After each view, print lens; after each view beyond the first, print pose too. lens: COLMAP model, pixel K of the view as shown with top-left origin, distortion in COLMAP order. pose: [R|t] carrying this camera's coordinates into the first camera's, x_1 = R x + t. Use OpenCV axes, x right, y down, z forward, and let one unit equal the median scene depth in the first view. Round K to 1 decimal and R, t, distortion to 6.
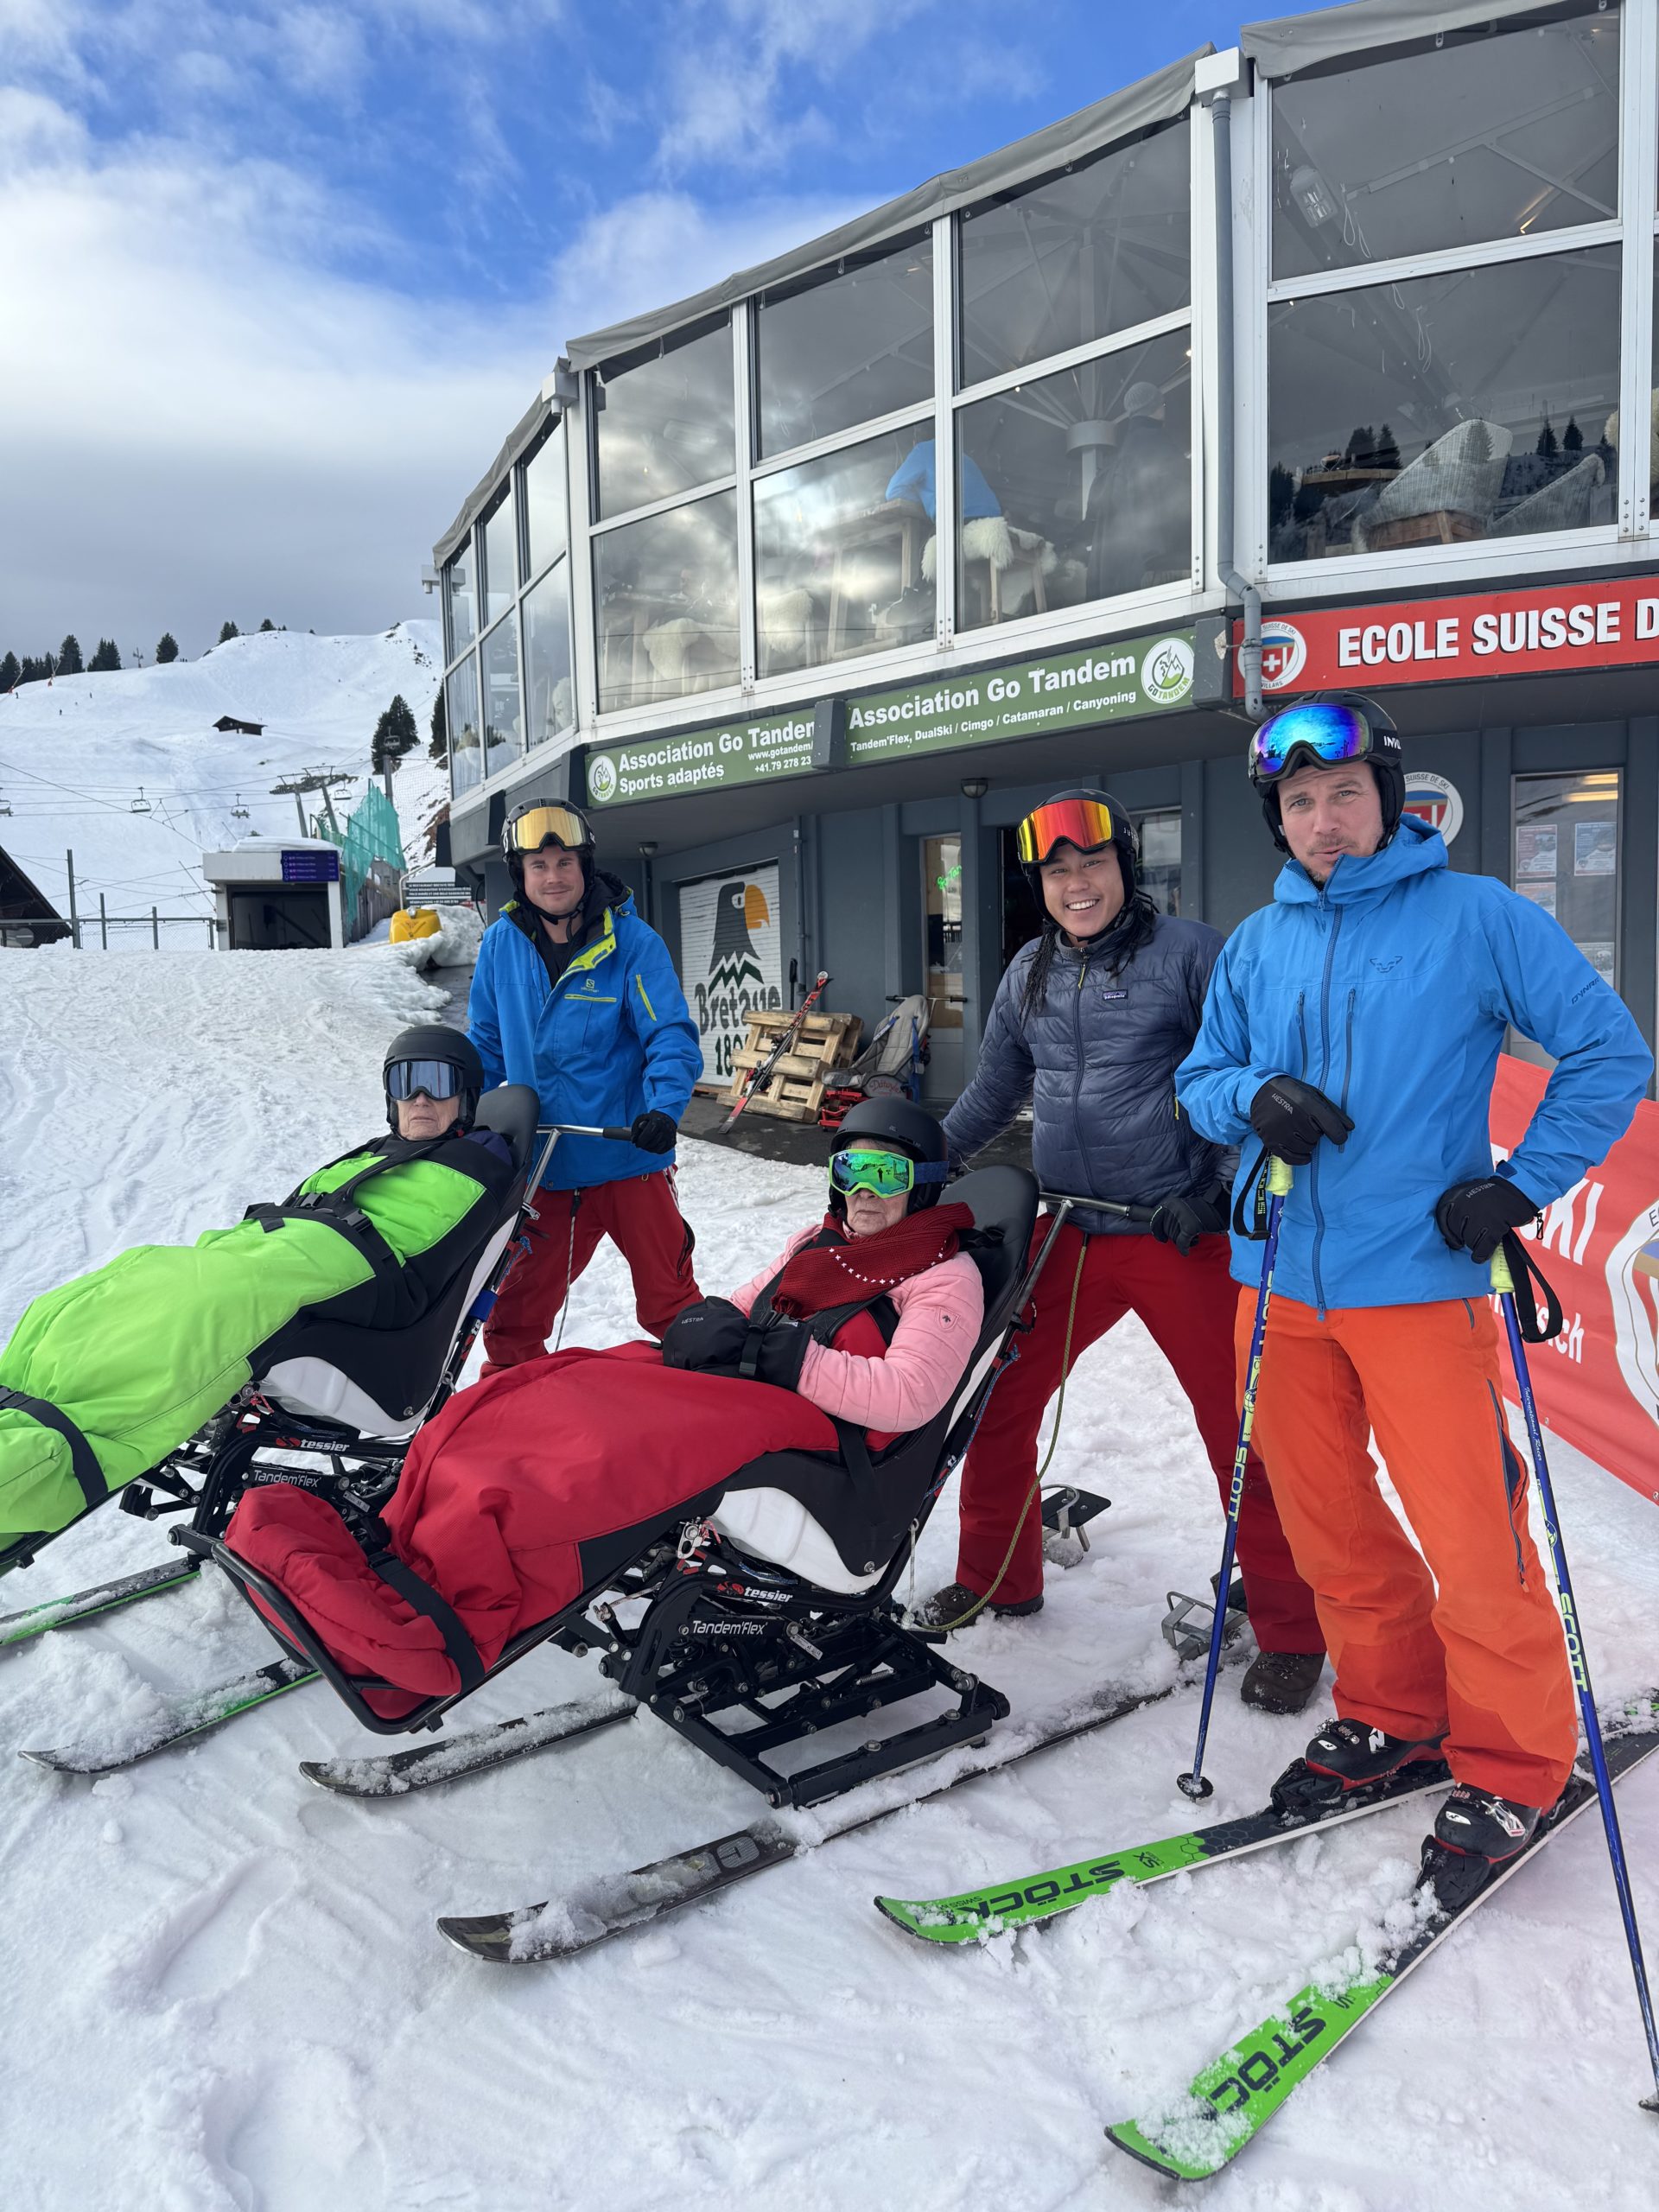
lens RADIAL K [[1533.4, 0, 842.6], [0, 1533.4, 1133.4], [0, 0, 1]] dist [0.054180, -0.126461]
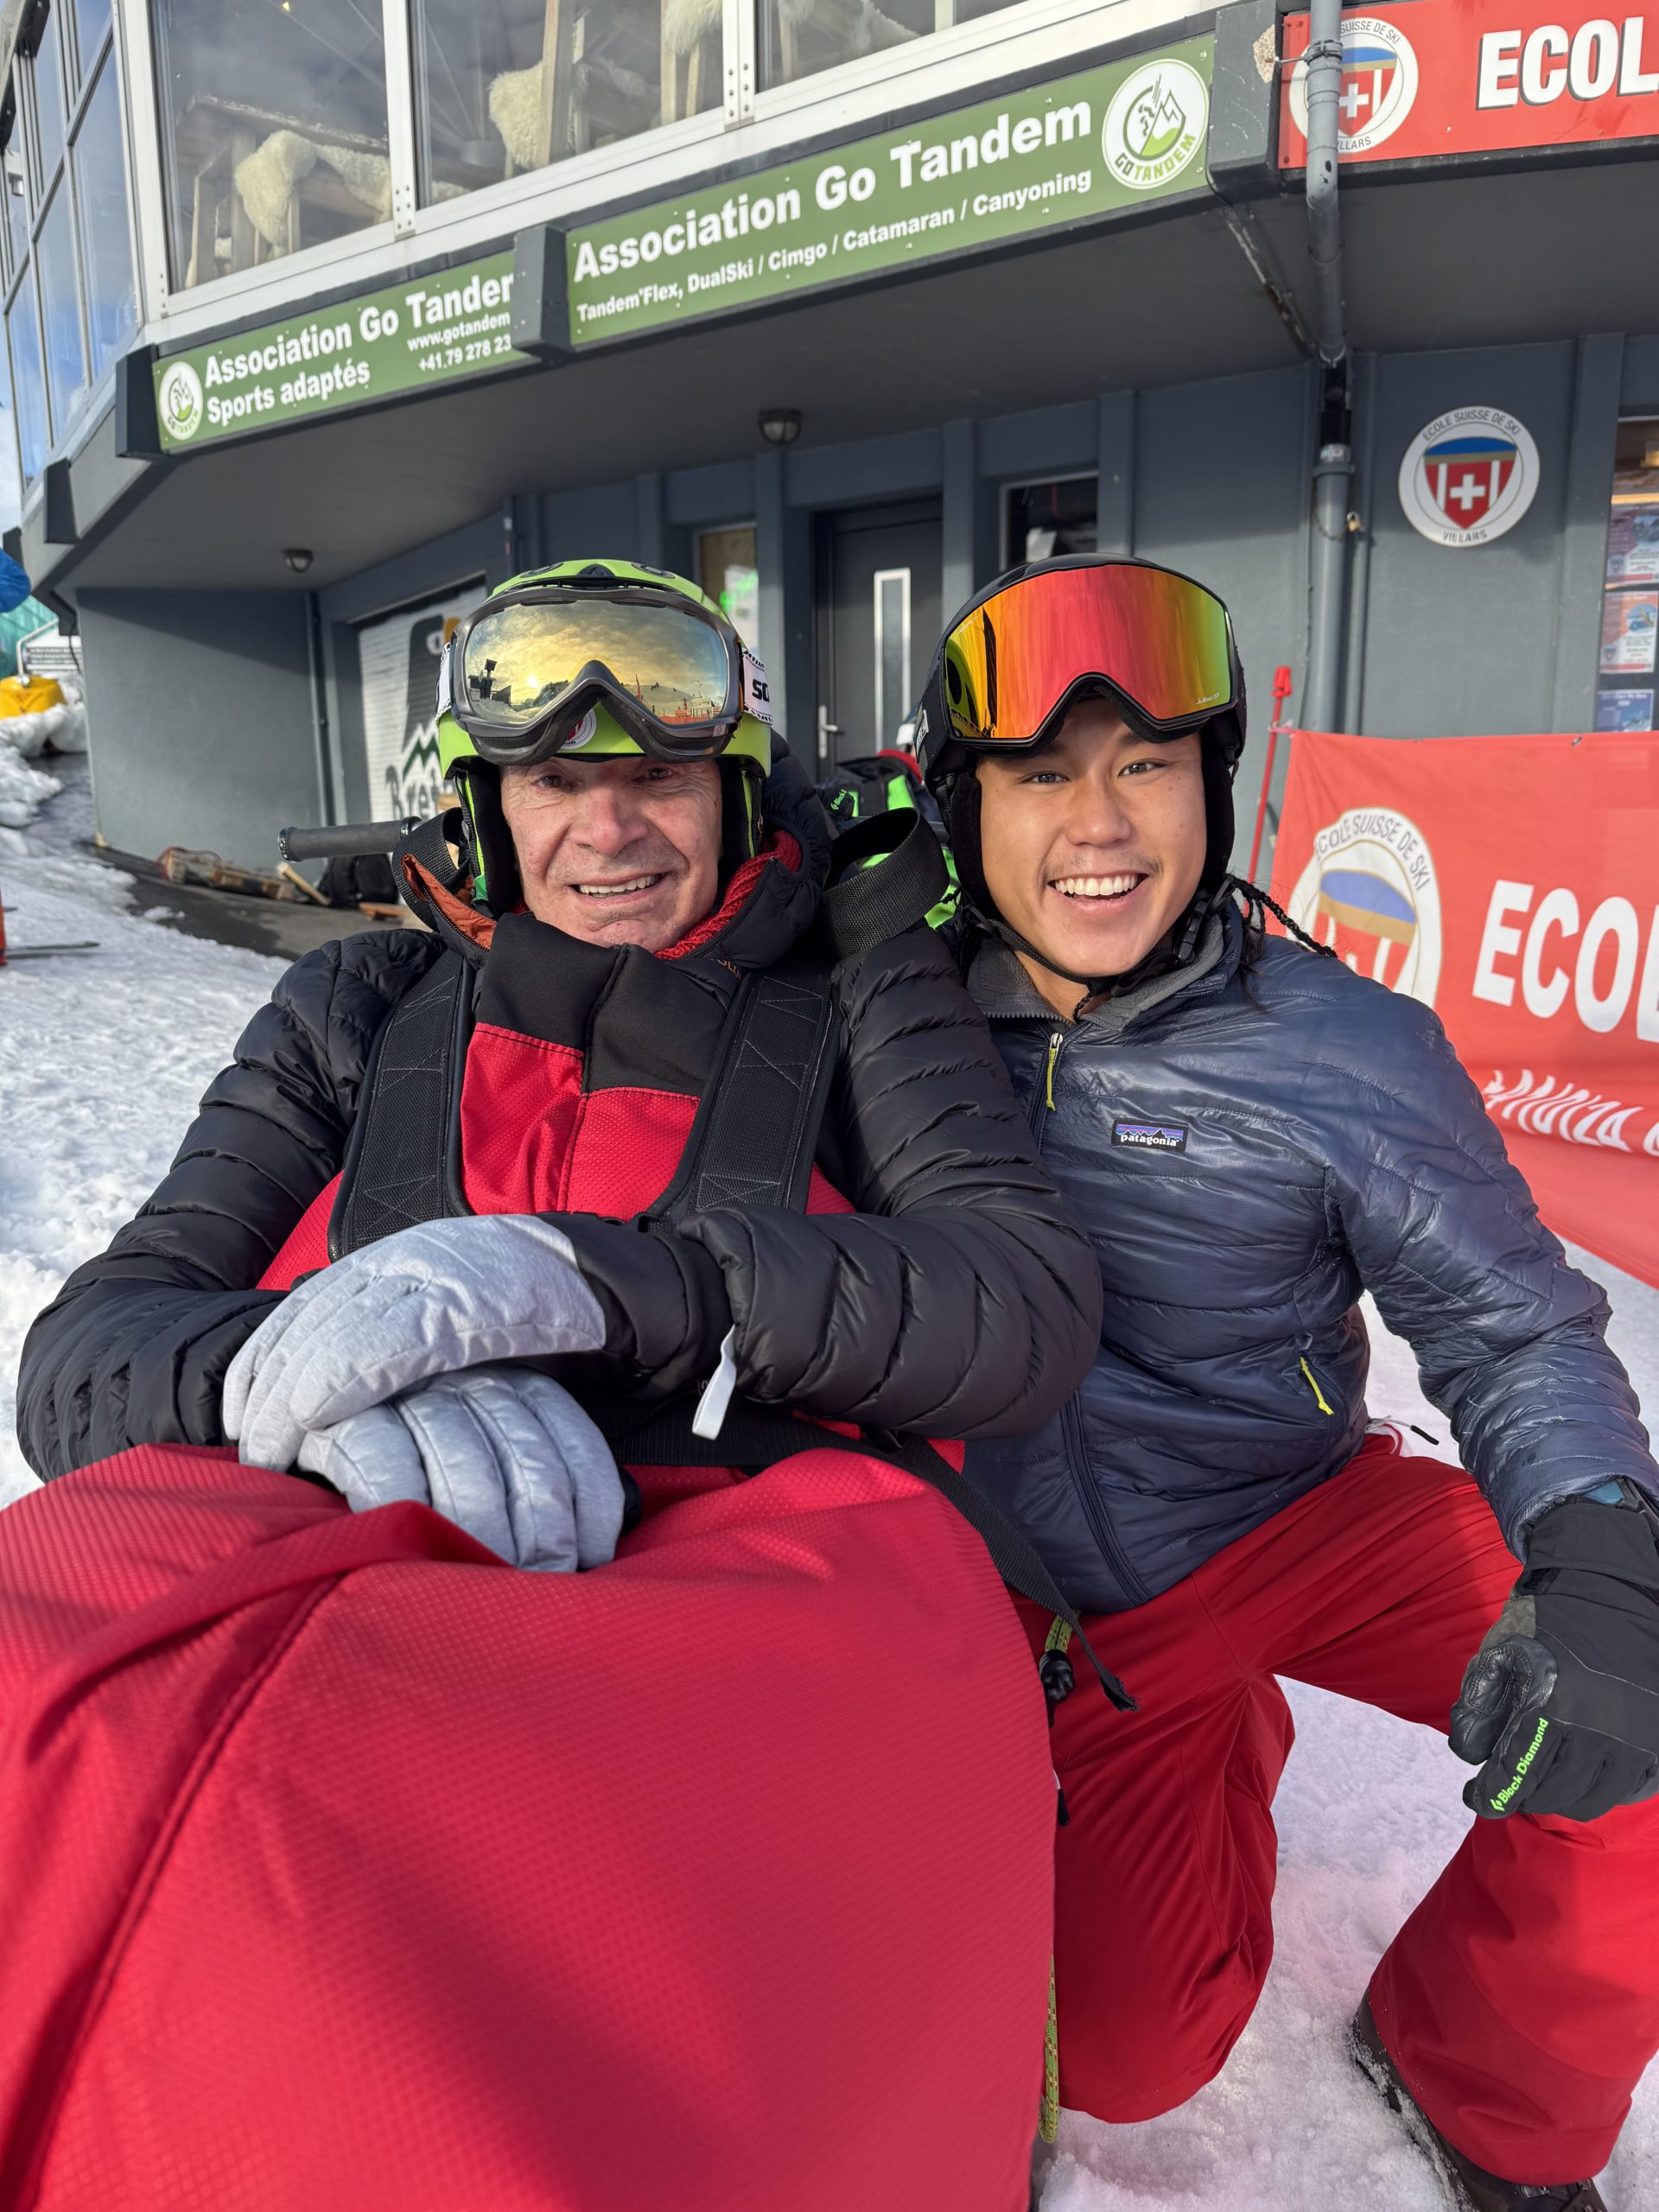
lens RADIAL K [[1560.0, 0, 839.8], [0, 1560.0, 1085.3], [0, 0, 1]] dist [0.047187, -0.054593]
pose [[0.989182, -0.012635, 0.146147, 0.009931], [0.001591, 0.997149, 0.075438, -0.002105], [-0.146683, -0.074390, 0.986382, 0.286695]]
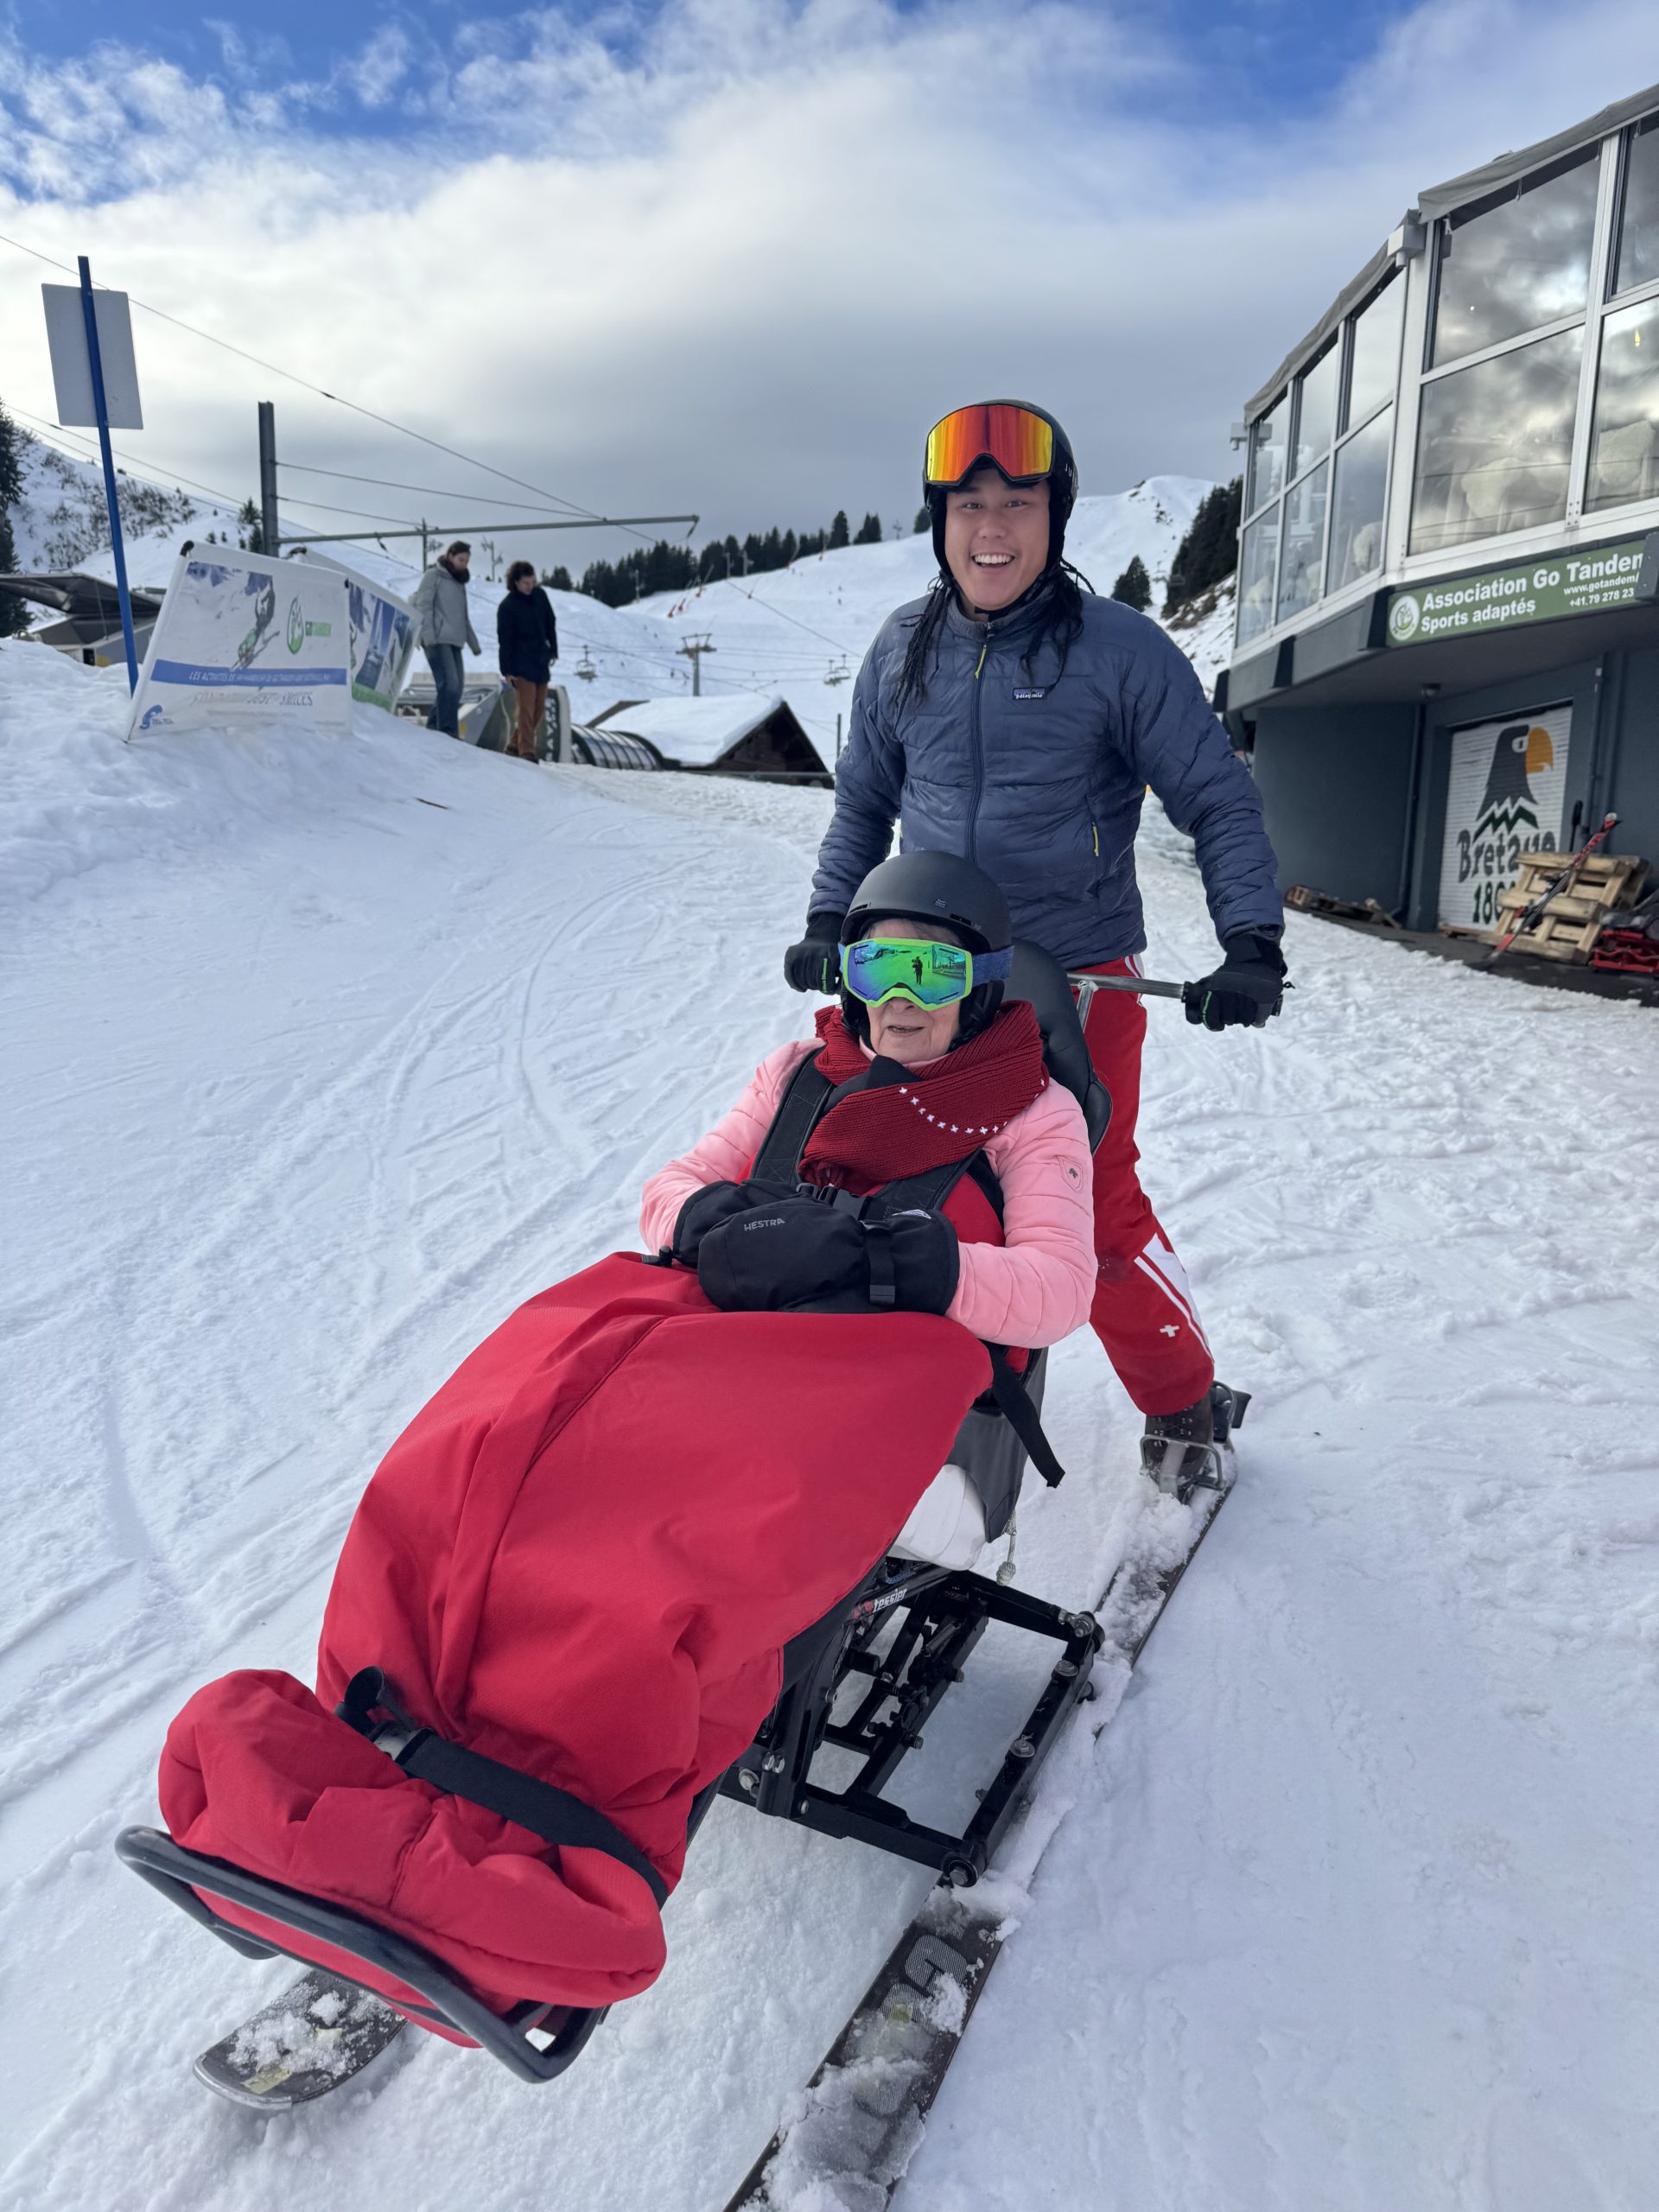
lens RADIAL K [[1562.0, 0, 833.4], [0, 1562.0, 1098.4], [0, 0, 1]] dist [0.004820, -0.006033]
pose [[0.899971, 0.109171, -0.422058, -0.018977], [-0.084438, 0.993455, 0.076920, 0.042033], [0.427693, -0.033588, 0.903300, -0.130033]]
